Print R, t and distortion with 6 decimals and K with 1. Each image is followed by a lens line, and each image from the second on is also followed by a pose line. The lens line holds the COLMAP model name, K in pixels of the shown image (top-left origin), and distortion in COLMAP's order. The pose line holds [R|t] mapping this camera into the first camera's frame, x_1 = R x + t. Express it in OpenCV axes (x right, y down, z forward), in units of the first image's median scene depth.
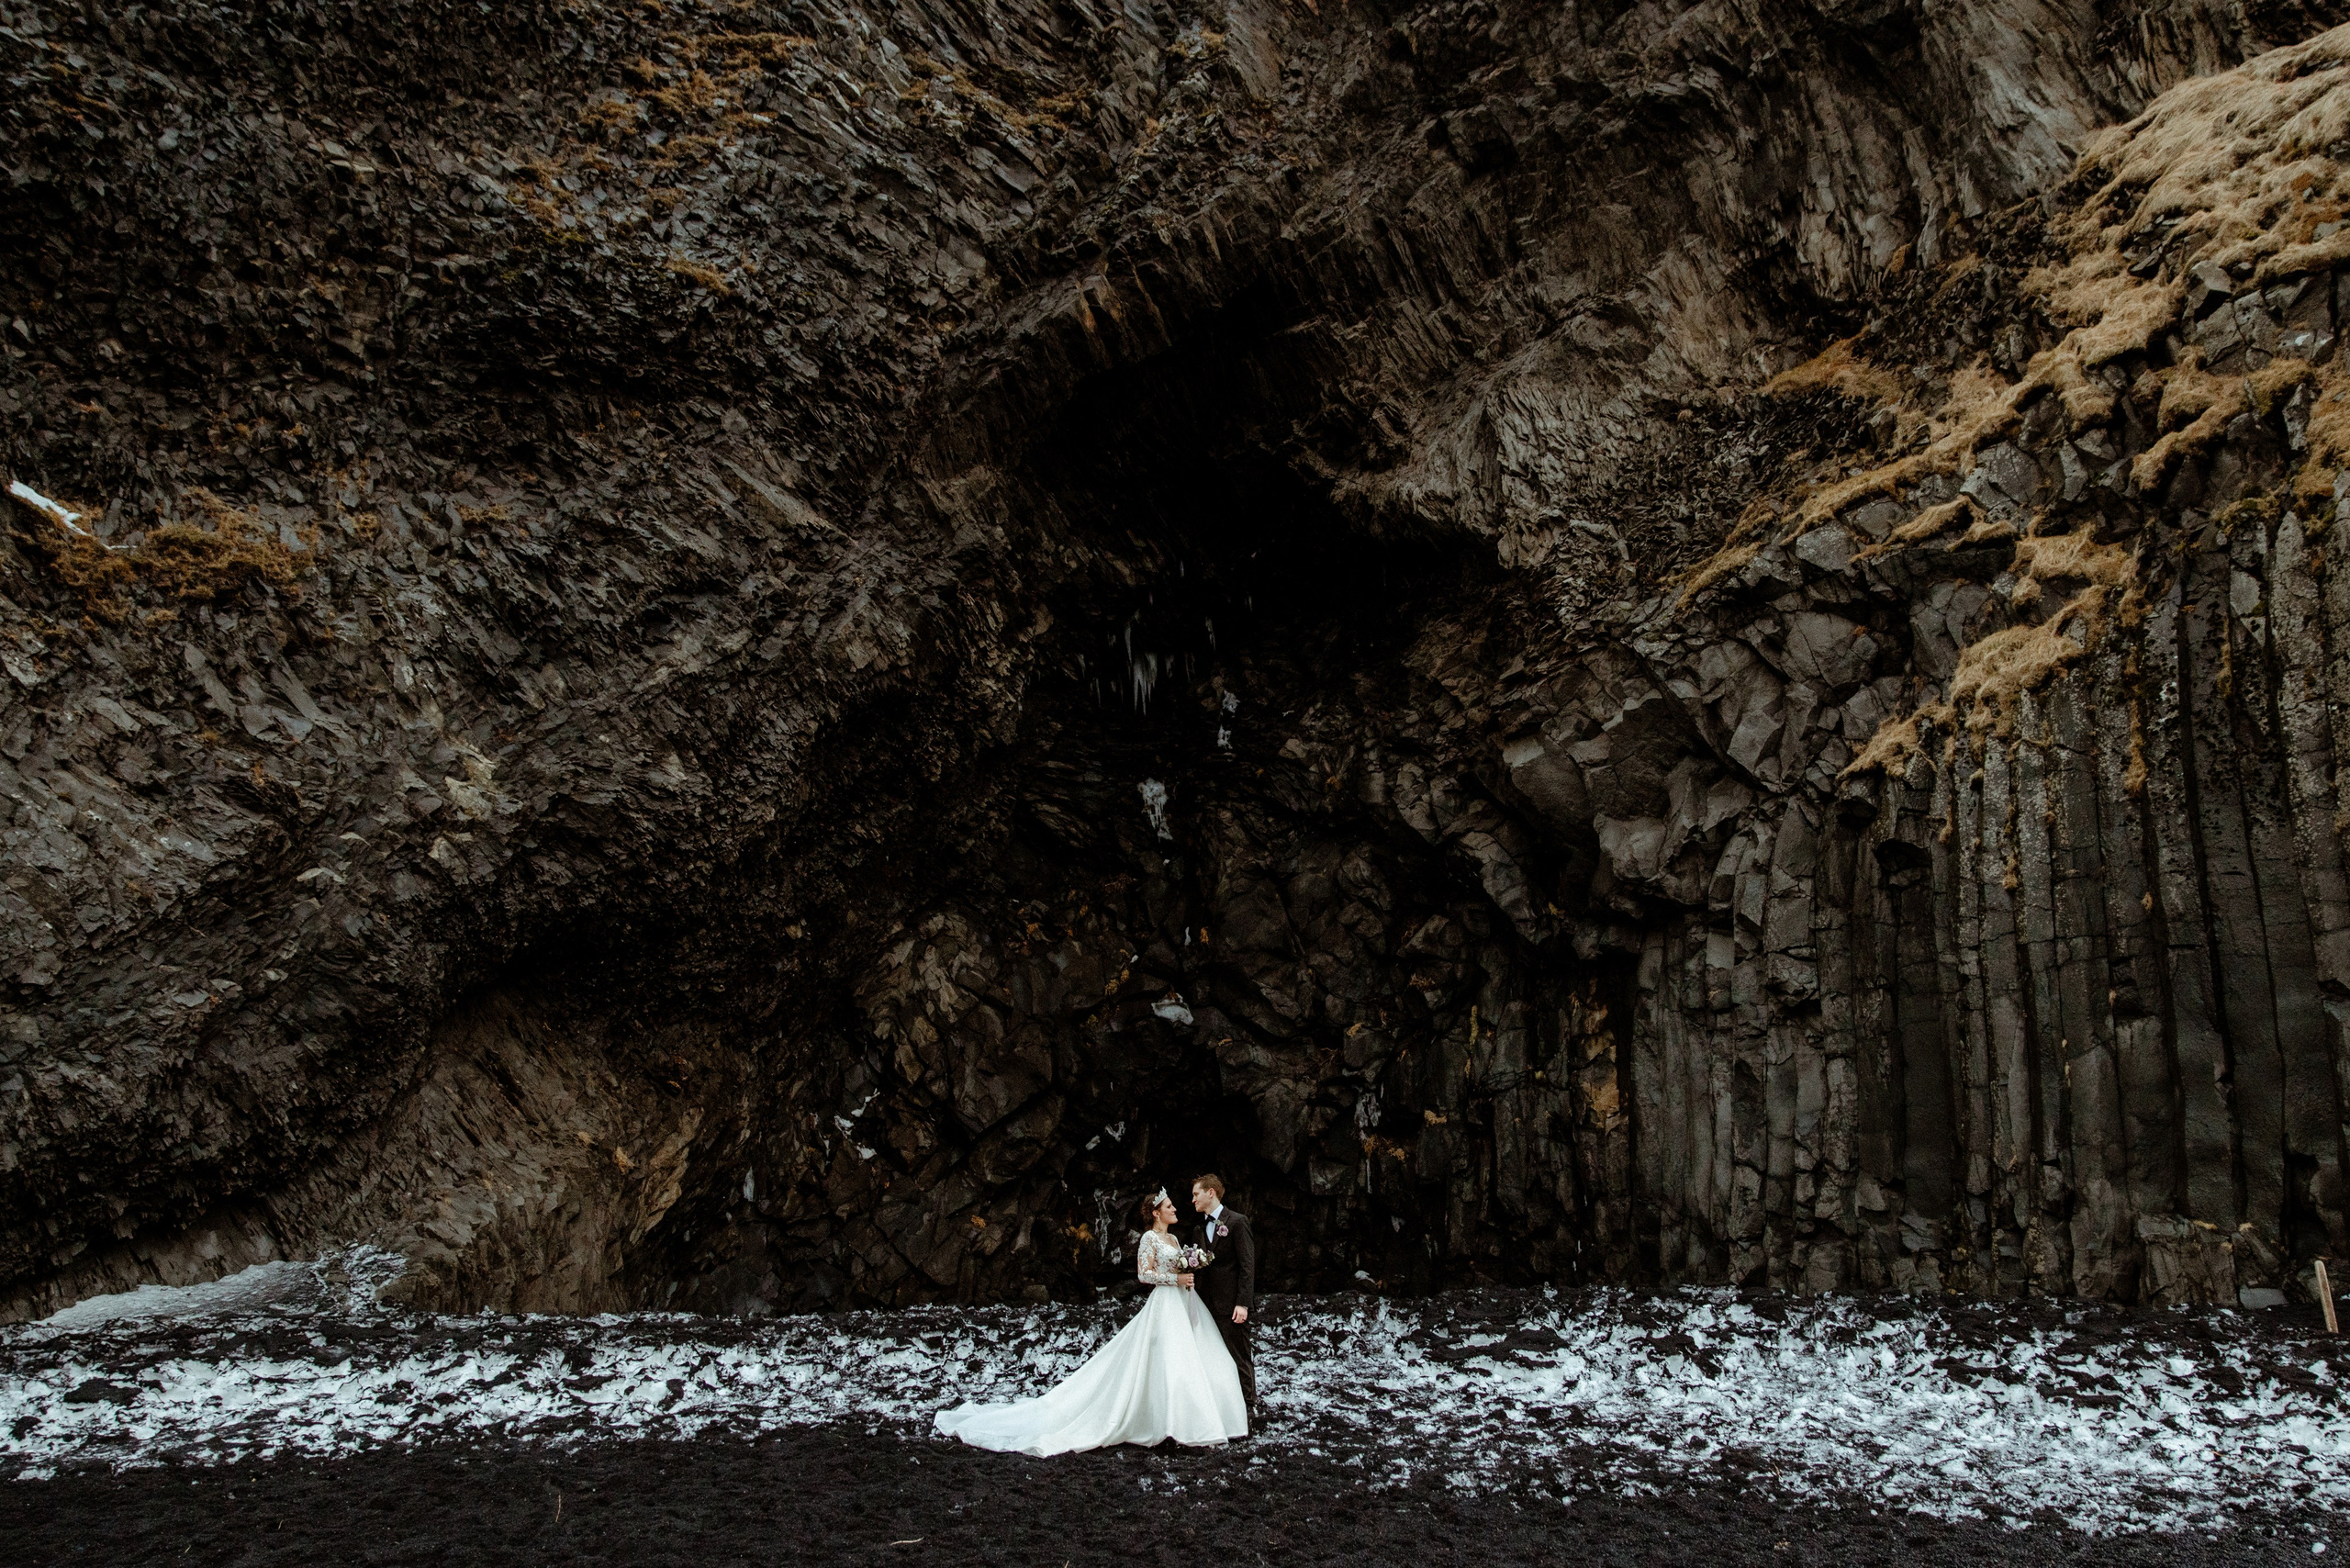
lens RADIAL K [[1872.3, 0, 1175.4], [0, 1872.3, 887.4], [0, 0, 1]] dist [0.005692, 0.000753]
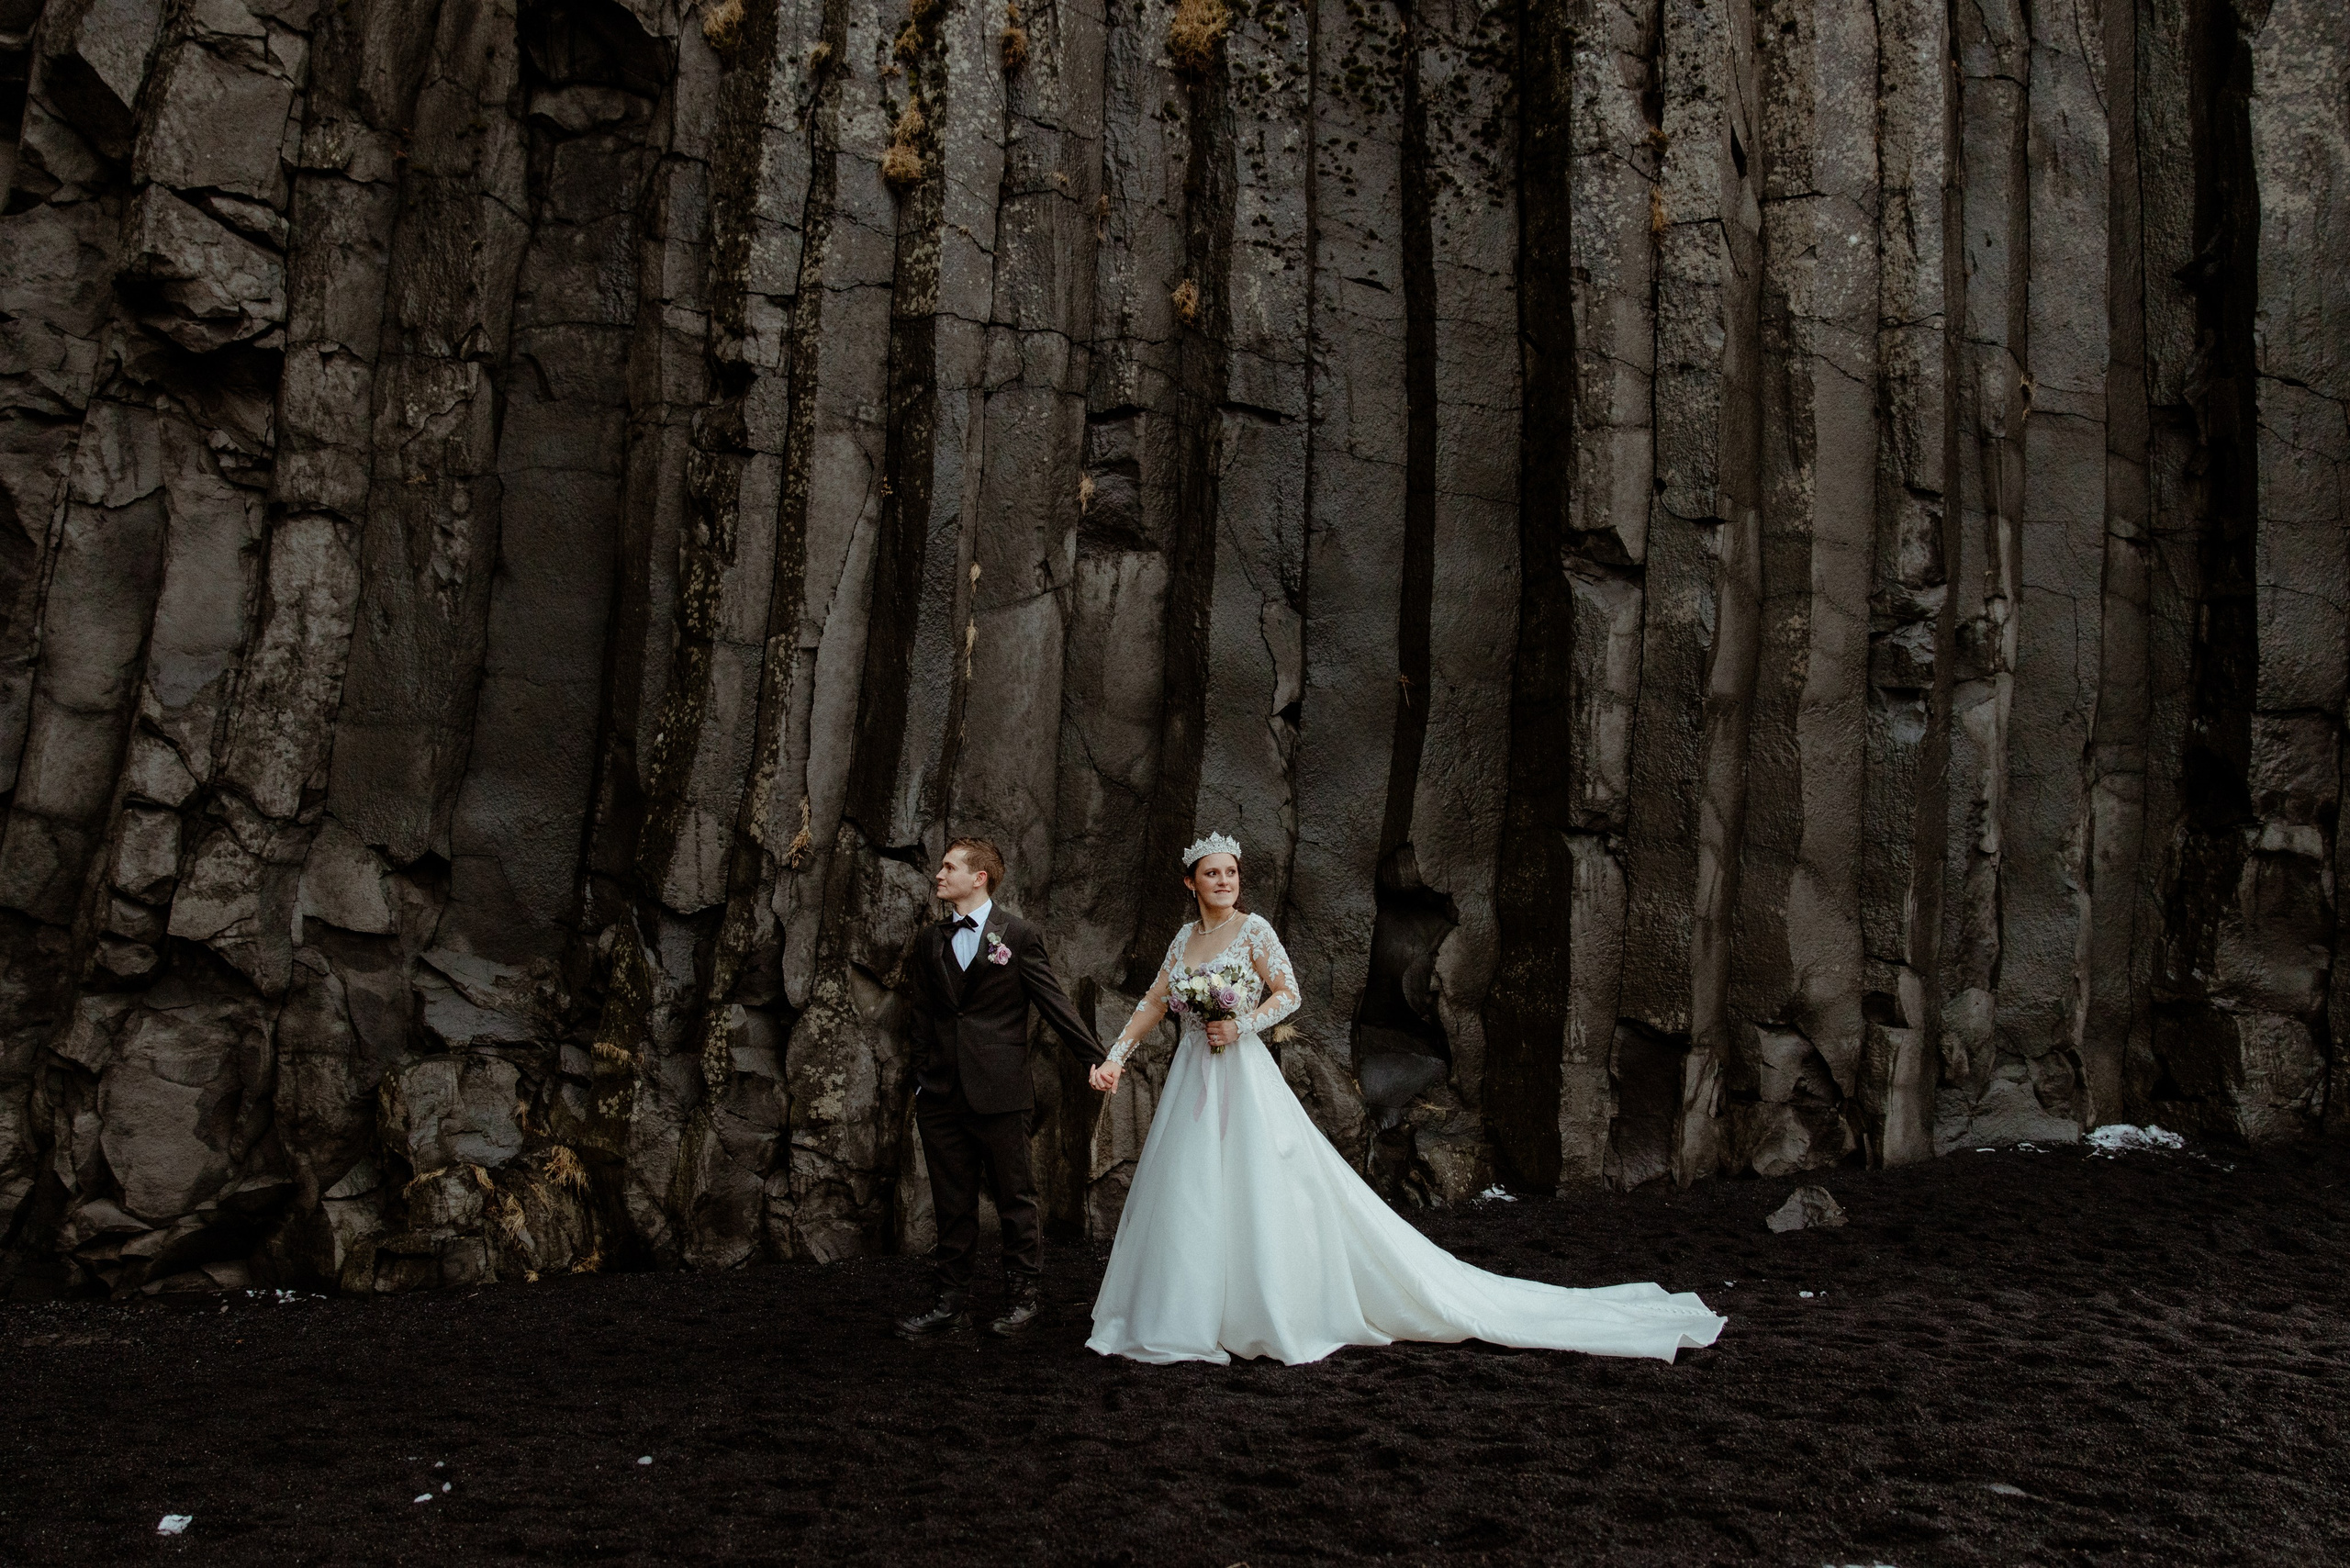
lens RADIAL K [[1872.3, 0, 1175.4], [0, 1872.3, 887.4], [0, 0, 1]] dist [0.005692, 0.000753]
pose [[0.531460, 0.101026, 0.841038, 0.151115], [-0.215015, 0.976434, 0.018580, 0.127068], [-0.819341, -0.190710, 0.540657, 0.693984]]
